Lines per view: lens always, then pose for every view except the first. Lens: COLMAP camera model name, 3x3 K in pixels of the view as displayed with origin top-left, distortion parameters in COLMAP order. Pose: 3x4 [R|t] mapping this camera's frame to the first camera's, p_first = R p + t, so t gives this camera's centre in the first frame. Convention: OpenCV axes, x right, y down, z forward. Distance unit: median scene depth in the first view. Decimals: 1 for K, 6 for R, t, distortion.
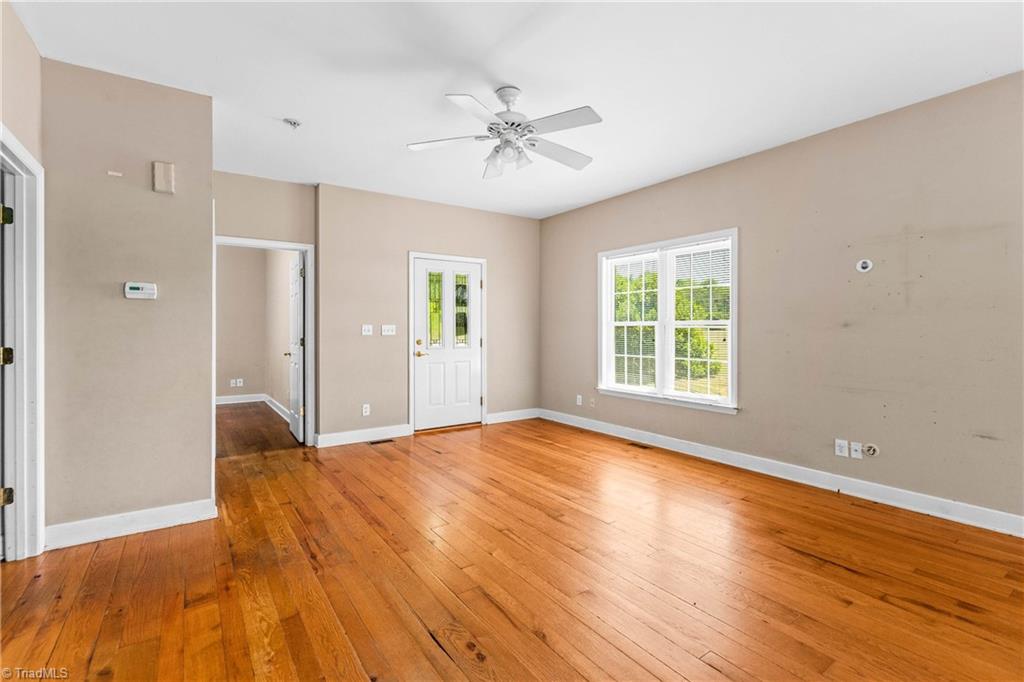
lens RADIAL K [[465.7, 0, 511.0], [0, 465.7, 331.2], [0, 0, 1]] dist [-0.000482, 0.000323]
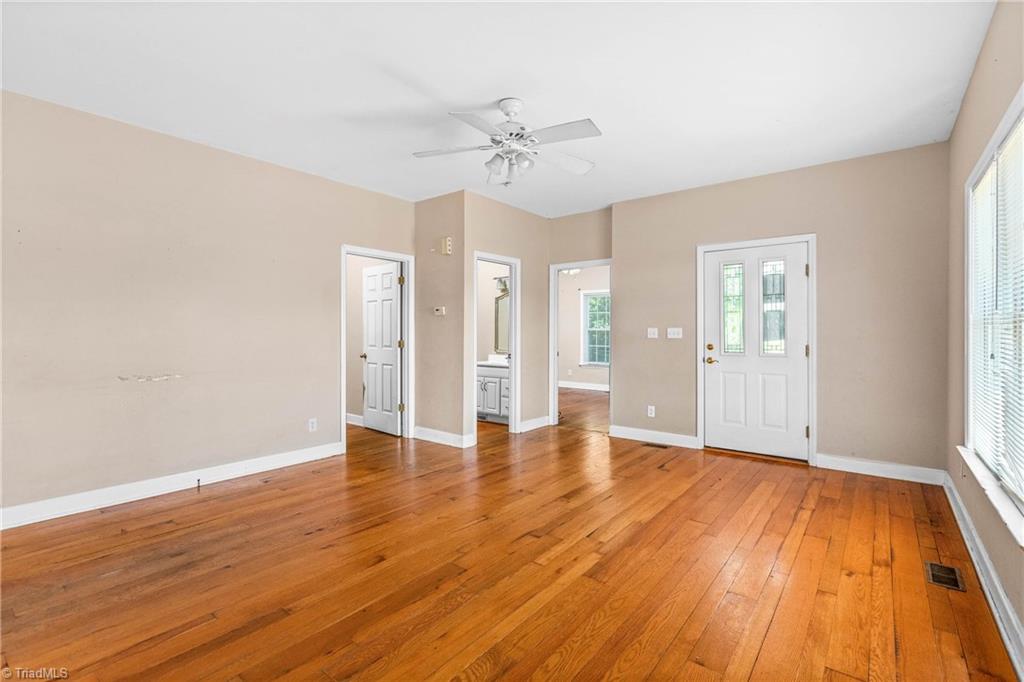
lens RADIAL K [[465.7, 0, 511.0], [0, 465.7, 331.2], [0, 0, 1]] dist [-0.000482, 0.000323]
pose [[0.285354, -0.004438, -0.958412, 0.575308], [-0.005780, 0.999963, -0.006351, 0.001747], [0.958405, 0.007352, 0.285318, 0.412349]]
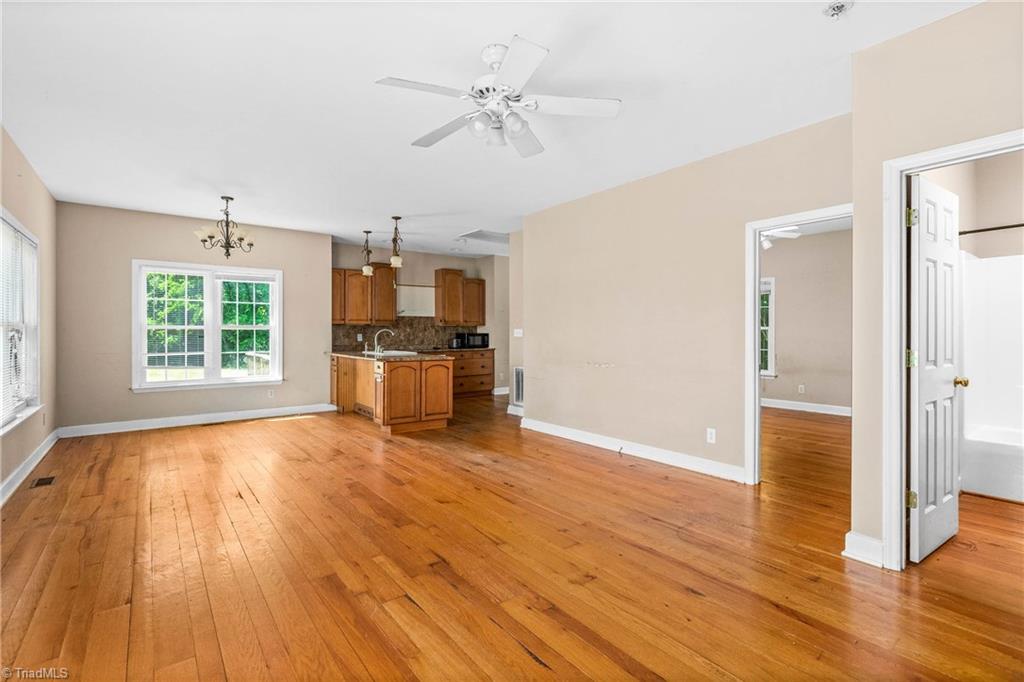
lens RADIAL K [[465.7, 0, 511.0], [0, 465.7, 331.2], [0, 0, 1]] dist [-0.000482, 0.000323]
pose [[-0.998637, -0.002843, -0.052107, 0.009142], [-0.003054, 0.999988, 0.003958, -0.005308], [0.052096, 0.004112, -0.998634, 1.079072]]
